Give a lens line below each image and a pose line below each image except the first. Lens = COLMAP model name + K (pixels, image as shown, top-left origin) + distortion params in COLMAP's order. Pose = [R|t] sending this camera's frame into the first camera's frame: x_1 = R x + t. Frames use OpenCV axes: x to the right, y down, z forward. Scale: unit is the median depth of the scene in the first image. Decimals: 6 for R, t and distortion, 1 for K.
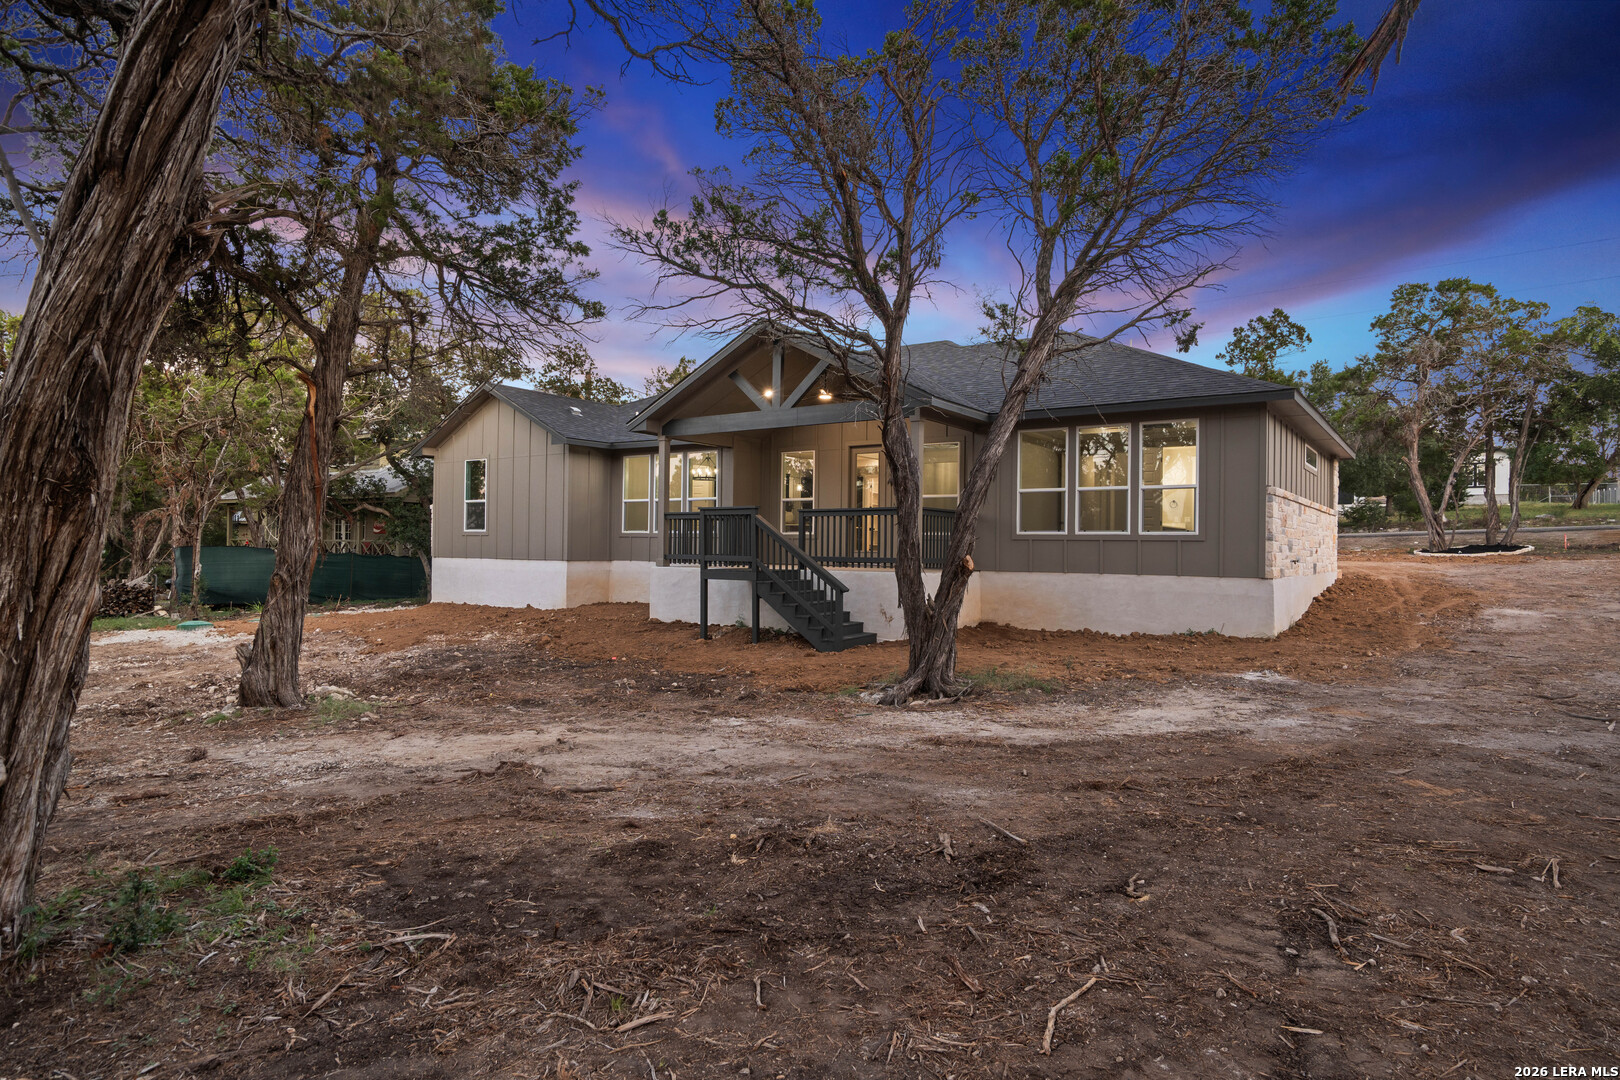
lens RADIAL K [[881.2, 0, 810.0], [0, 881.2, 540.0], [0, 0, 1]] dist [-0.000001, 0.000004]
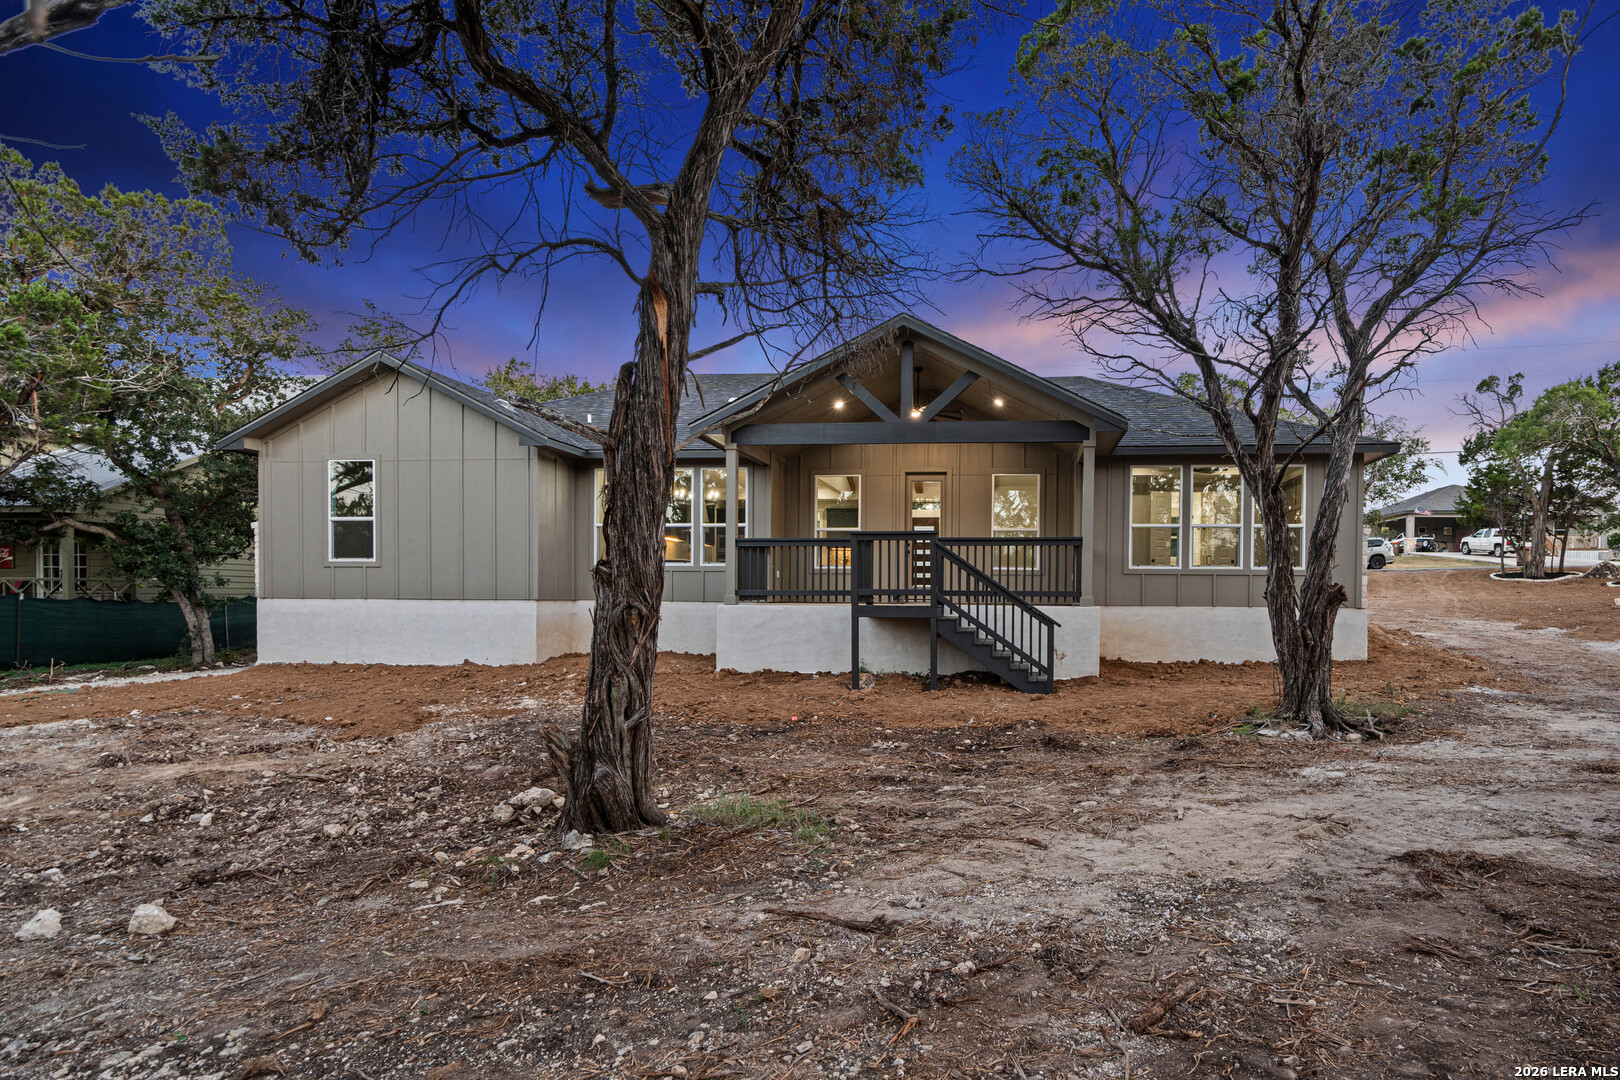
lens RADIAL K [[788.0, 0, 810.1], [0, 788.0, 571.2], [0, 0, 1]] dist [0.000762, 0.000049]
pose [[0.878847, -0.000303, 0.477103, -0.392422], [-0.001542, 0.999993, 0.003477, -0.004623], [-0.477101, -0.003792, 0.878840, 0.288694]]
